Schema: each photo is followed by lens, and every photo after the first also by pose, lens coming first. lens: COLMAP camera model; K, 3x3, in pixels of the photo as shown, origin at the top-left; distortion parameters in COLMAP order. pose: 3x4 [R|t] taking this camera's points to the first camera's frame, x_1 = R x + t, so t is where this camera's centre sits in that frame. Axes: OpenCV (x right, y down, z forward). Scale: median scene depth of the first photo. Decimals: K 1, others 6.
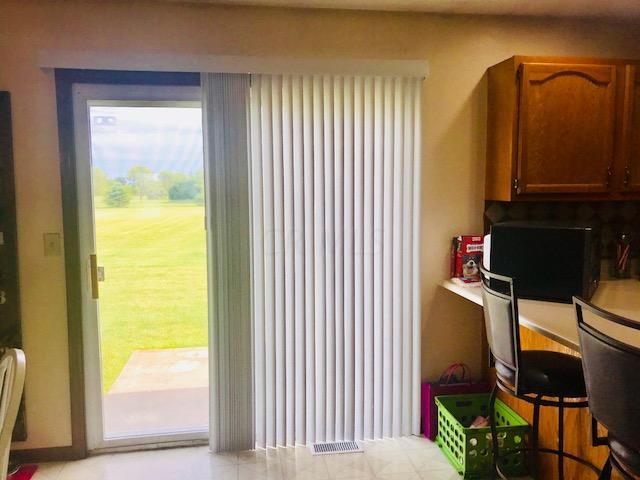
lens RADIAL K [[532.8, 0, 320.3], [0, 532.8, 235.6], [0, 0, 1]] dist [0.023362, -0.027627]
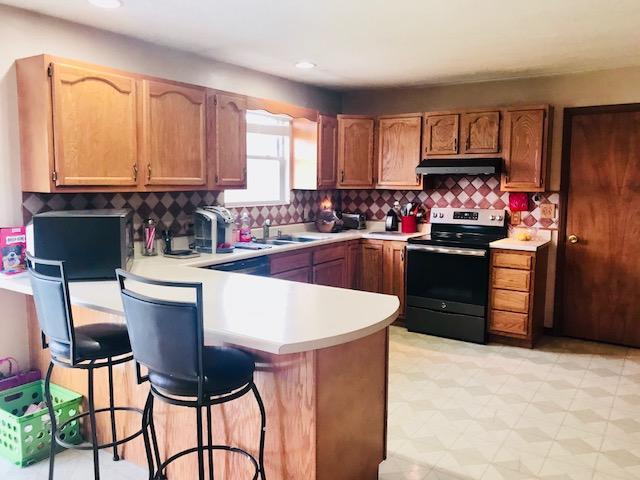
lens RADIAL K [[532.8, 0, 319.6], [0, 532.8, 237.8], [0, 0, 1]] dist [0.023362, -0.027627]
pose [[0.678905, -0.065845, 0.731267, -0.062108], [0.049341, 0.997811, 0.044036, 0.004306], [-0.732566, 0.006185, 0.680668, -0.109246]]
